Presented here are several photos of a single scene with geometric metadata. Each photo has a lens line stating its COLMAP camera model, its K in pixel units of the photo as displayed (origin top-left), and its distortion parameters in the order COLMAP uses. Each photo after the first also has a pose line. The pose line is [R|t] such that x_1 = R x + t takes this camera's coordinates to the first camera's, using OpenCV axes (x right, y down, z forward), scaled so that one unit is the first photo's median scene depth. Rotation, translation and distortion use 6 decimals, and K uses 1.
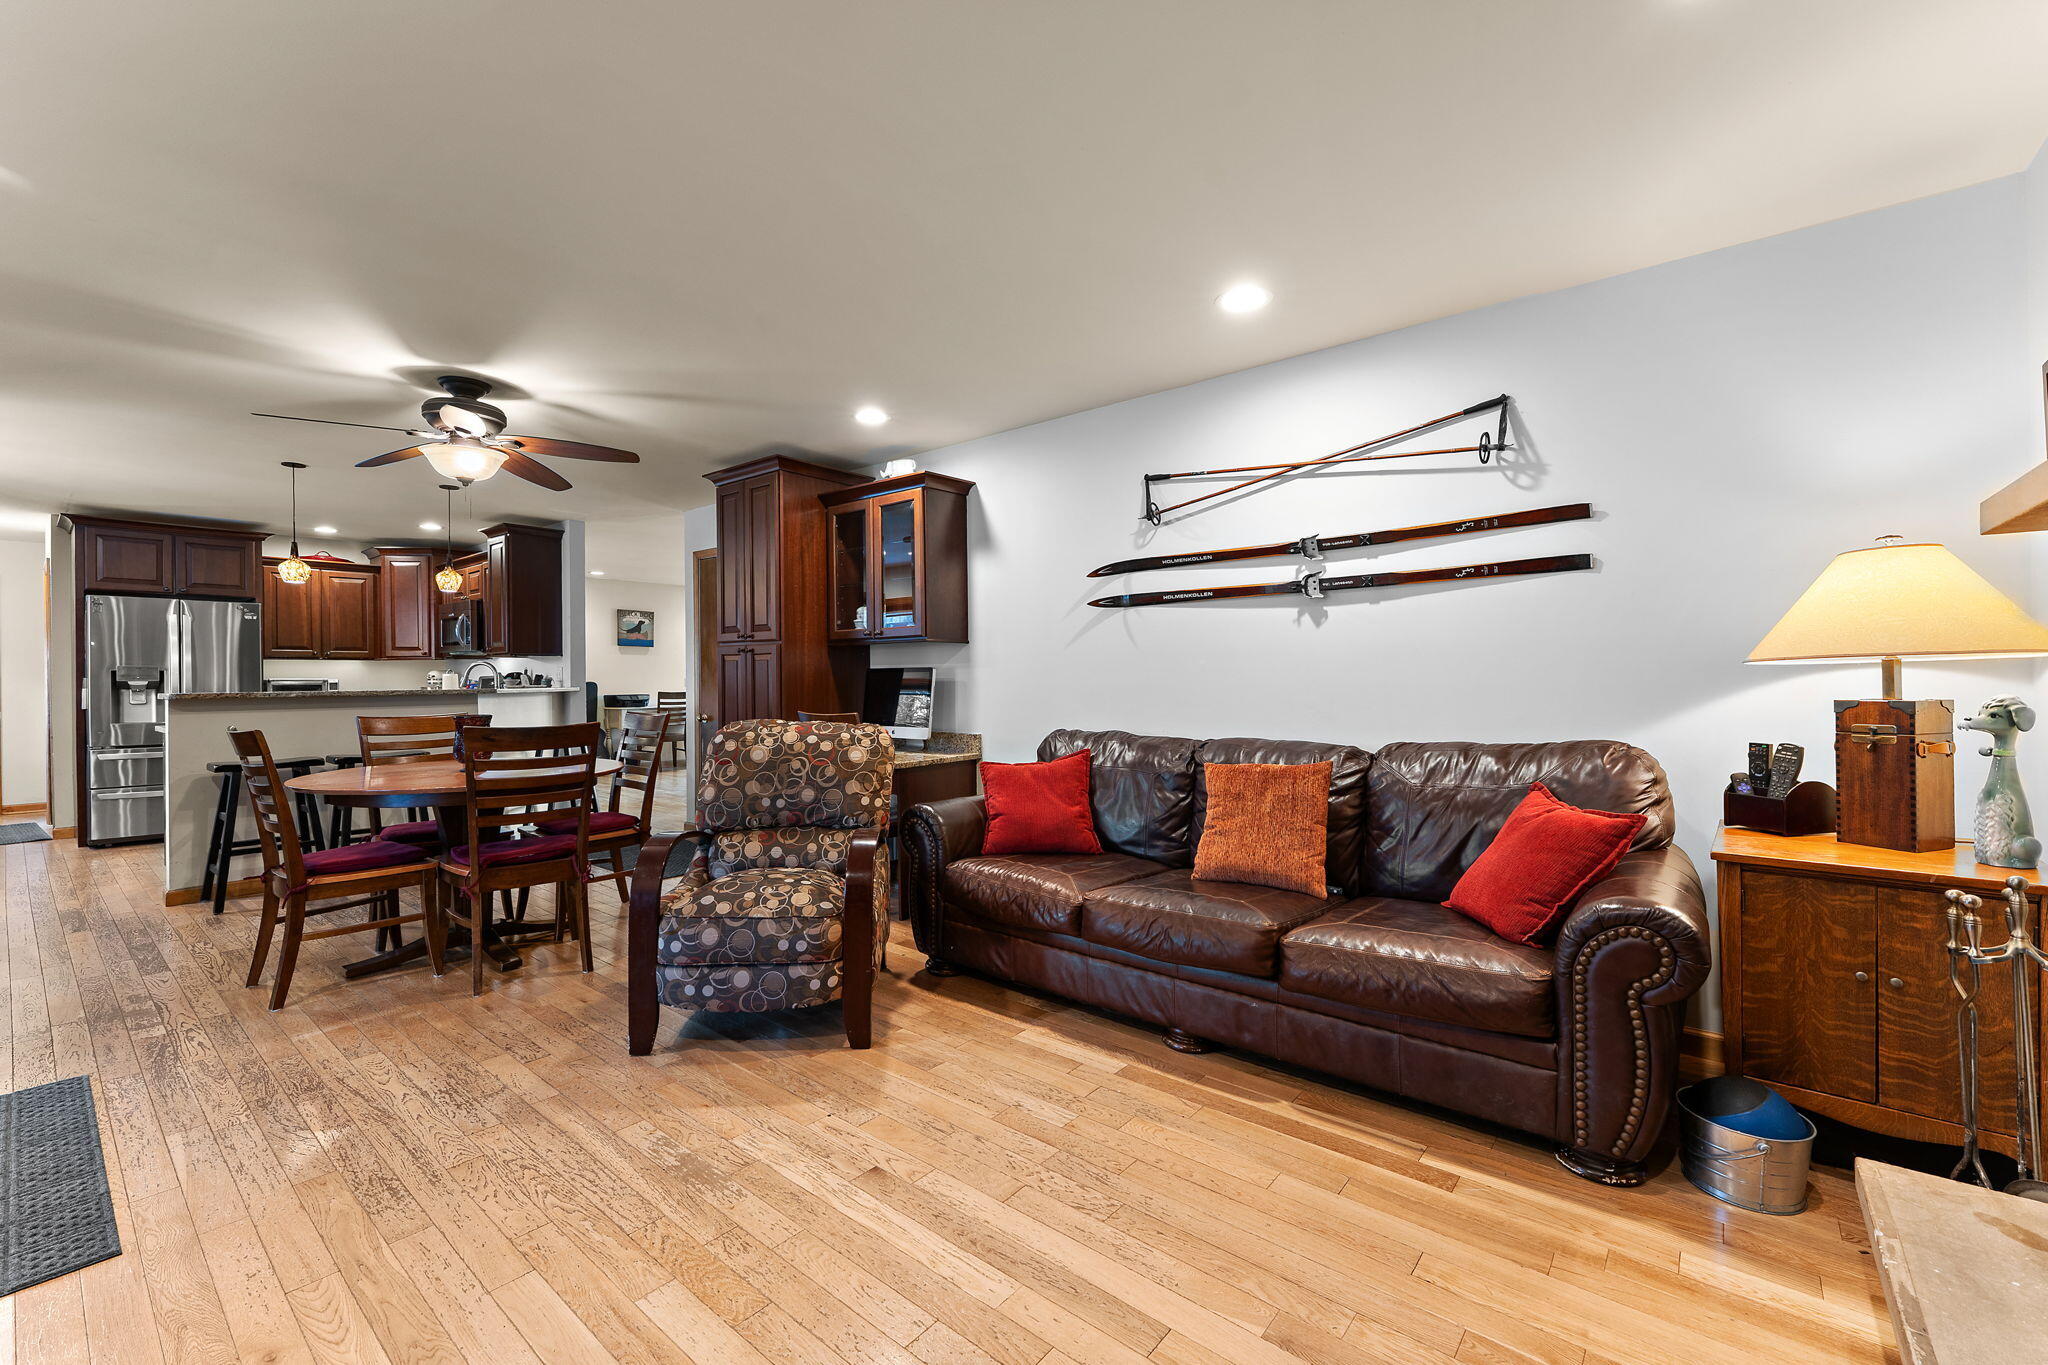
lens RADIAL K [[839.9, 0, 1011.6], [0, 839.9, 677.2], [0, 0, 1]] dist [0.001424, 0.001356]
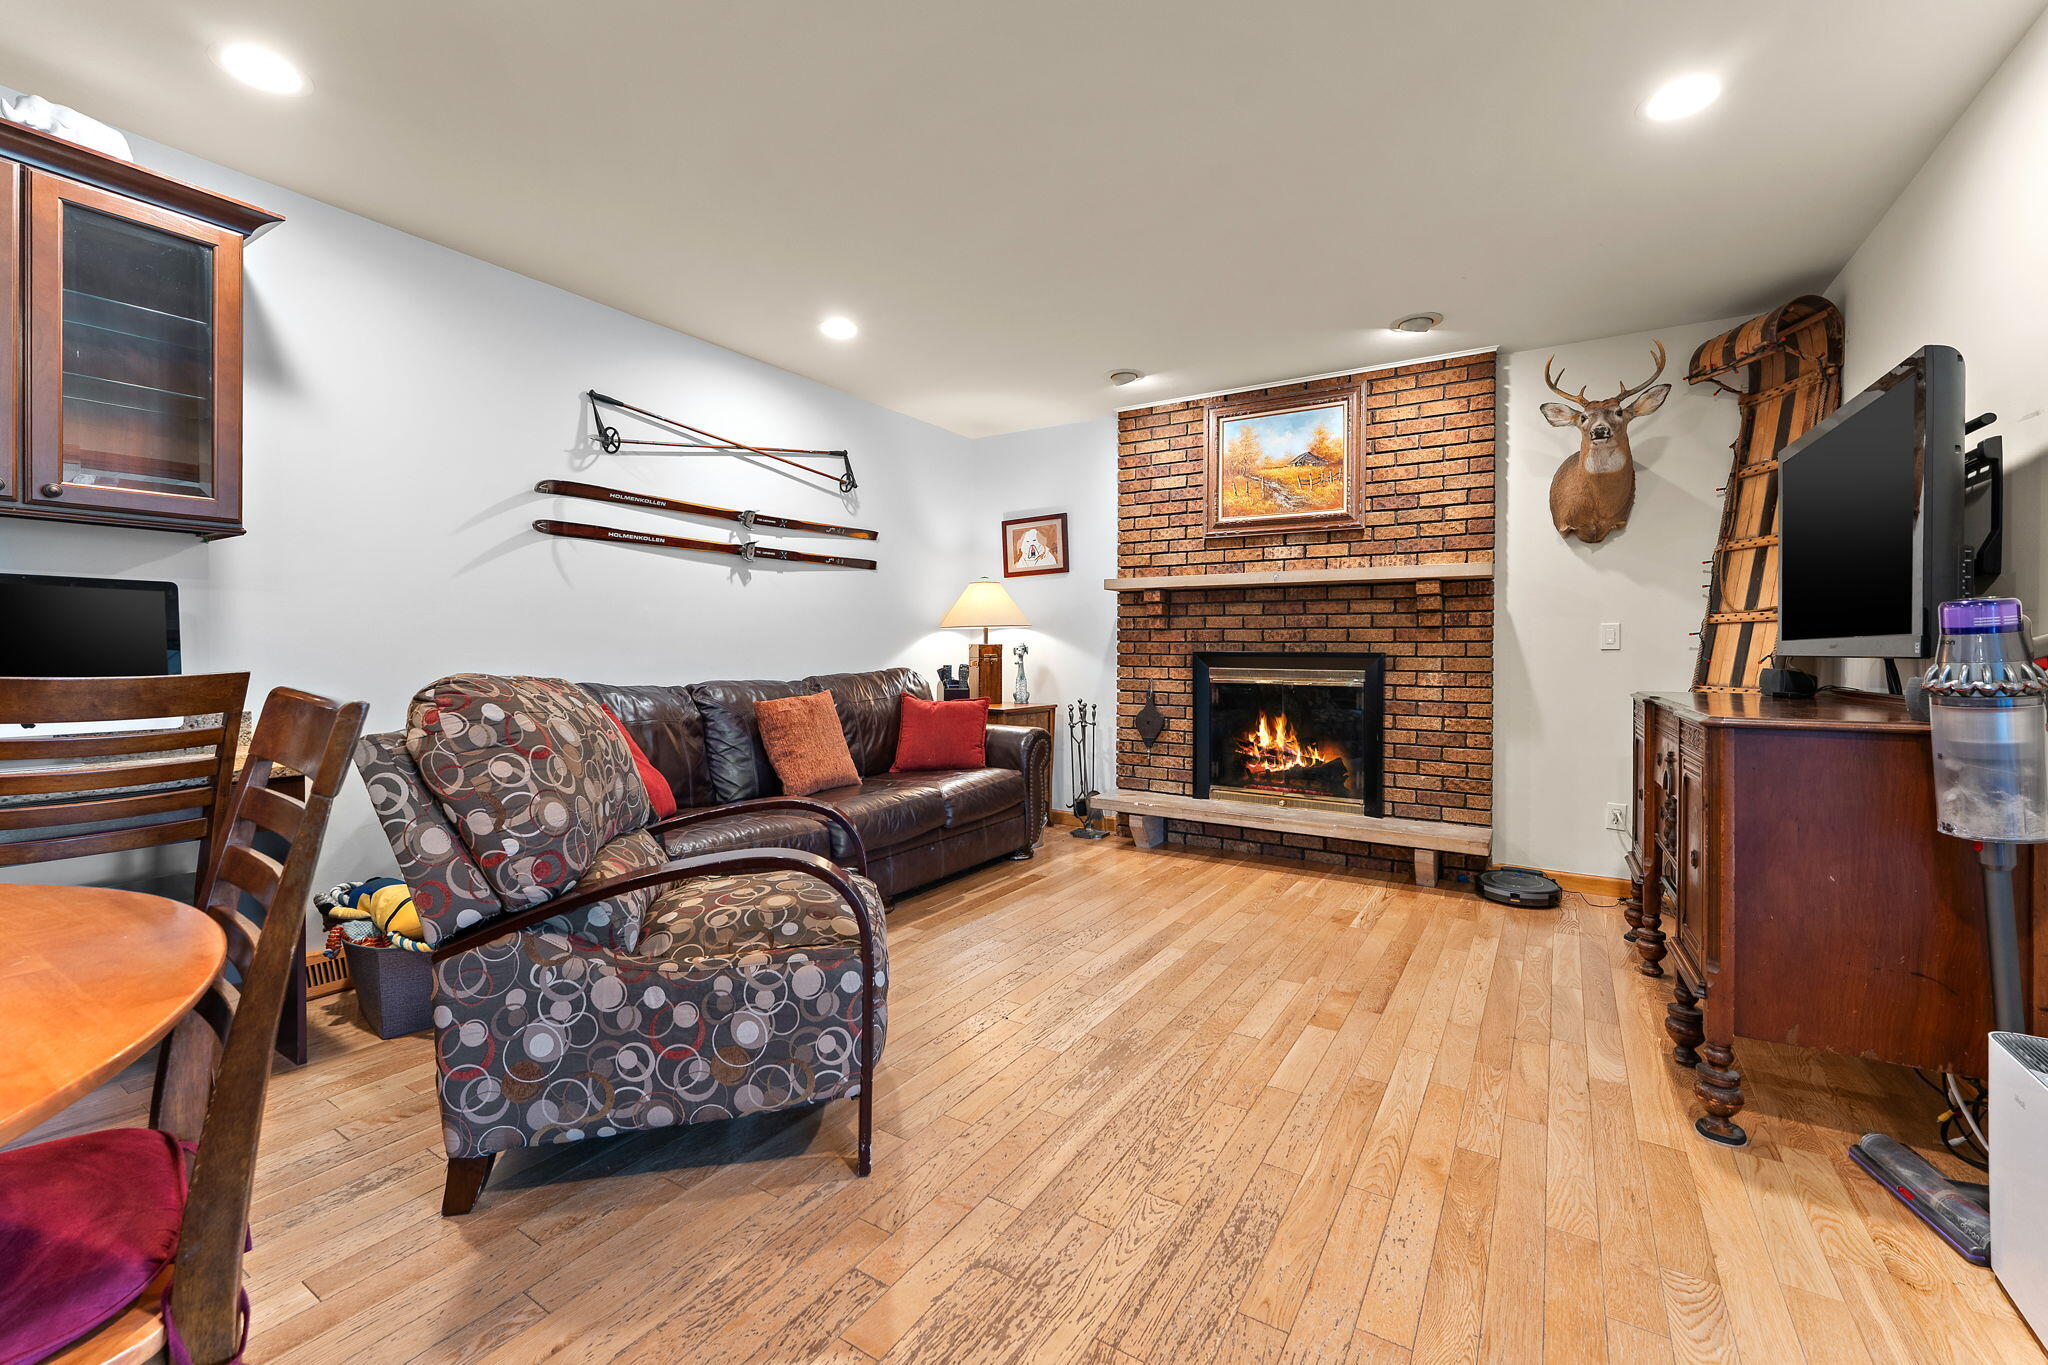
lens RADIAL K [[839.9, 0, 1012.9], [0, 839.9, 652.1], [0, 0, 1]] dist [0.001424, 0.001356]
pose [[-0.119377, 0.004228, 0.992840, -0.983637], [-0.006543, 0.999966, -0.005045, 0.044006], [-0.992827, -0.007098, -0.119345, 0.857052]]
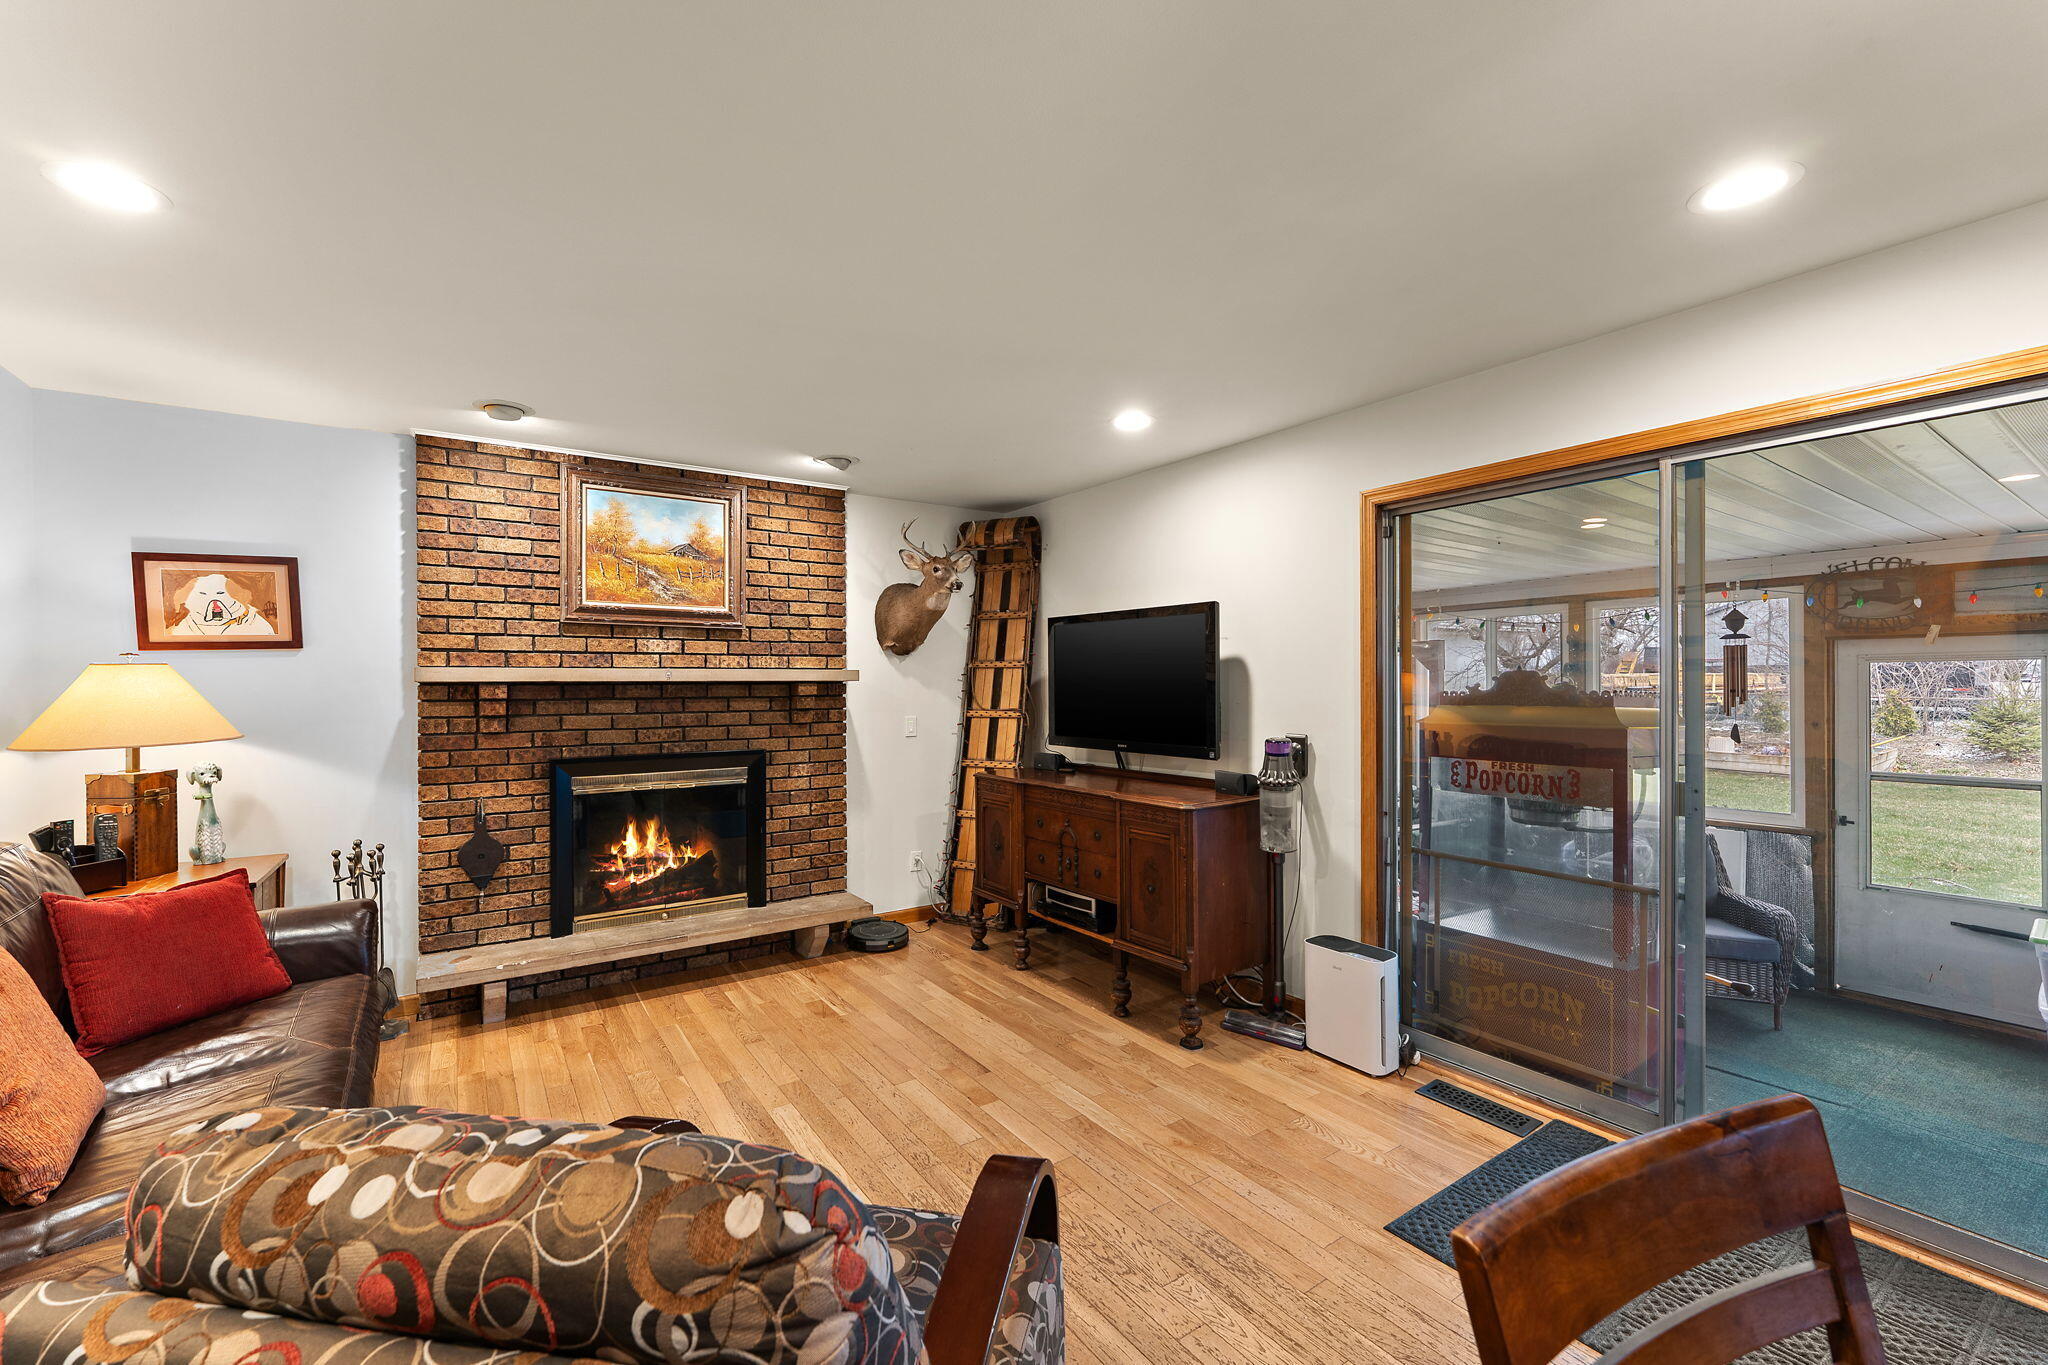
lens RADIAL K [[839.9, 0, 1019.3], [0, 839.9, 683.0], [0, 0, 1]] dist [0.001424, 0.001356]
pose [[-0.957862, 0.013124, 0.286927, -0.533735], [0.012370, 0.999914, -0.004443, -0.066930], [-0.286961, -0.000706, -0.957942, 1.350158]]
